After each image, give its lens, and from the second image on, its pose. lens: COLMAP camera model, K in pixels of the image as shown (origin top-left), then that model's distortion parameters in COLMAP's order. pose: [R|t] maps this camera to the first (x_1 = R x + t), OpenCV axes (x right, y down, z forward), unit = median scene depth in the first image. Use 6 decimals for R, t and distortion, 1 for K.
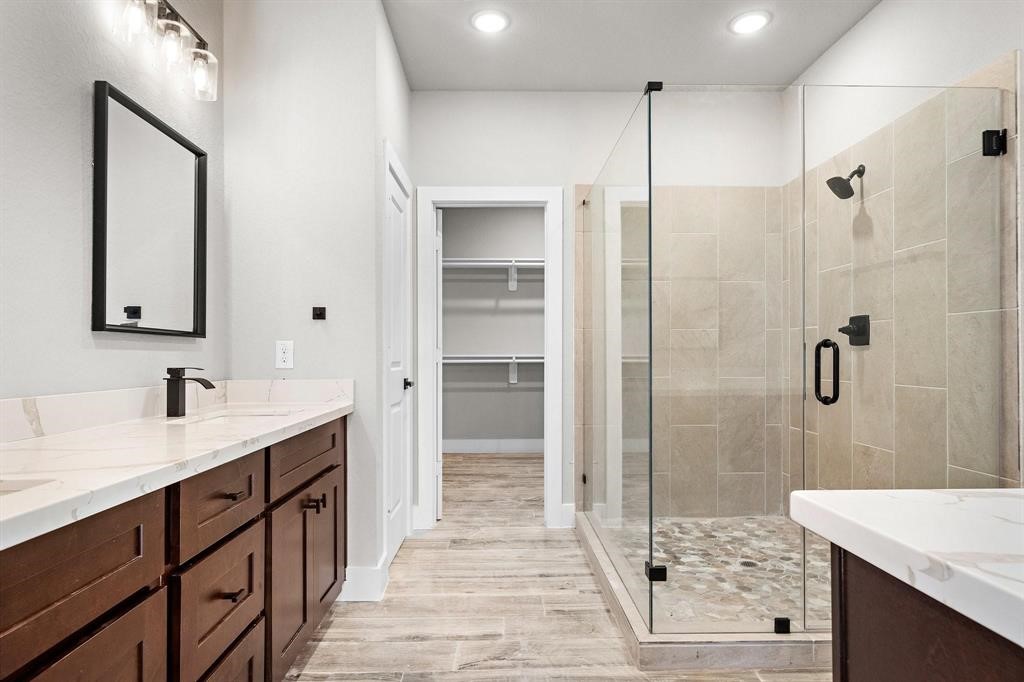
lens RADIAL K [[560.5, 0, 509.2], [0, 560.5, 353.3], [0, 0, 1]] dist [-0.003668, 0.000714]
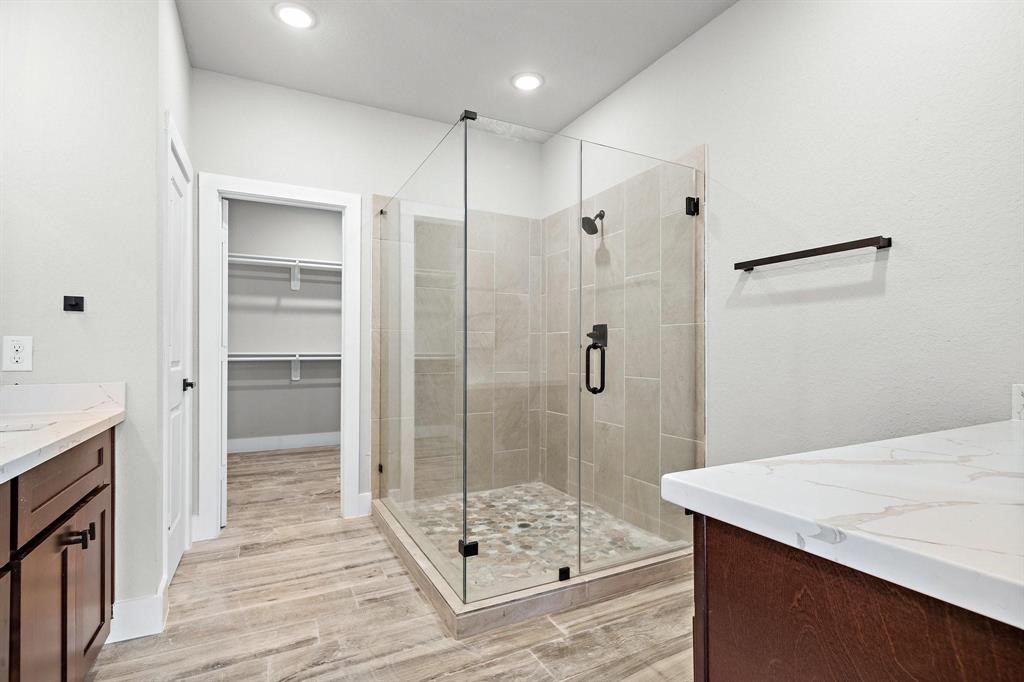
lens RADIAL K [[485.4, 0, 509.7], [0, 485.4, 351.6], [0, 0, 1]] dist [-0.000319, -0.000291]
pose [[0.898702, 0.003391, 0.438546, -0.073796], [-0.004306, 0.999990, 0.001093, -0.004023], [-0.438538, -0.002871, 0.898708, 0.071940]]
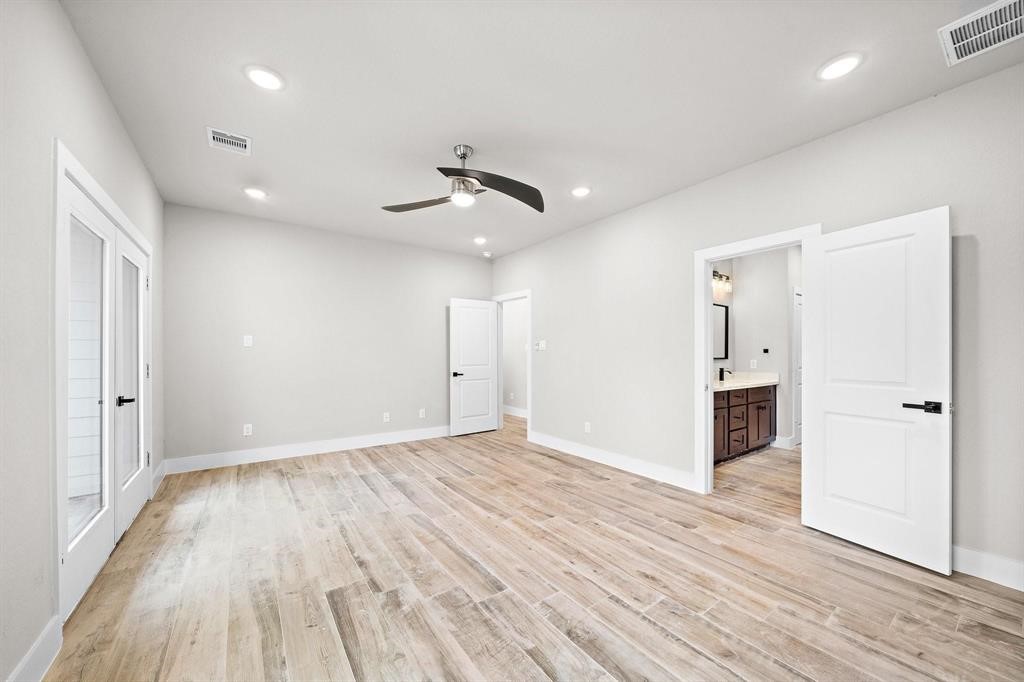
lens RADIAL K [[377.8, 0, 511.2], [0, 377.8, 353.5], [0, 0, 1]] dist [-0.002567, -0.000082]
pose [[0.566548, 0.002058, -0.824026, 0.564958], [0.001912, 0.999991, 0.003812, -0.067464], [0.824027, -0.003735, 0.566539, -1.296920]]
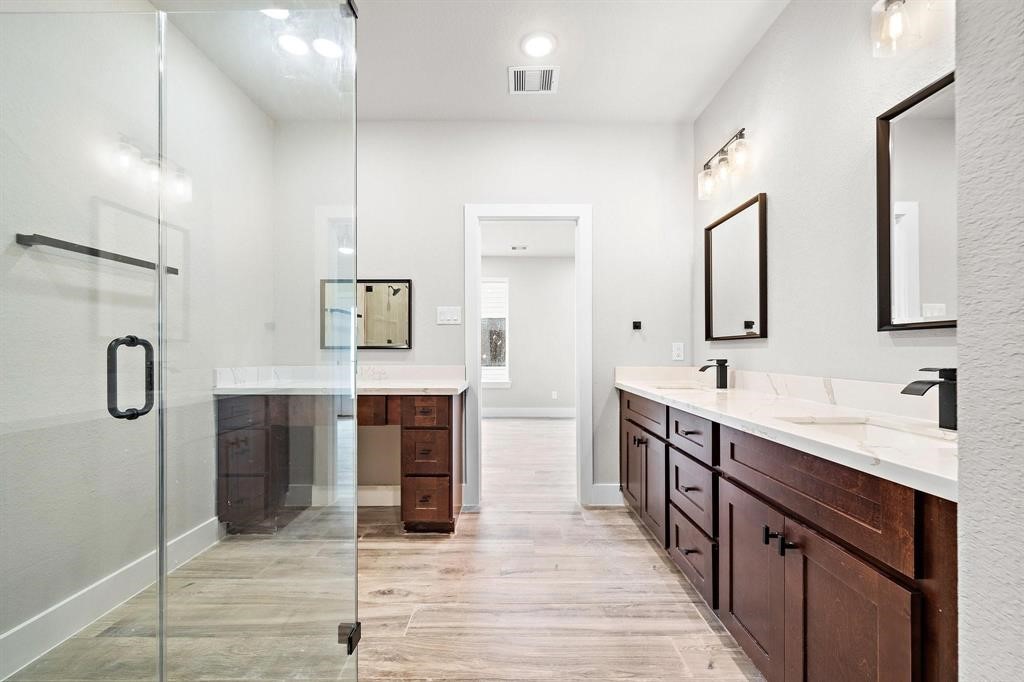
lens RADIAL K [[418.6, 0, 512.1], [0, 418.6, 351.4], [0, 0, 1]] dist [0.001625, -0.000050]
pose [[-0.999783, 0.005604, 0.020088, 0.020229], [0.005455, 0.999957, -0.007457, 0.003096], [-0.020129, -0.007346, -0.999770, 1.242629]]
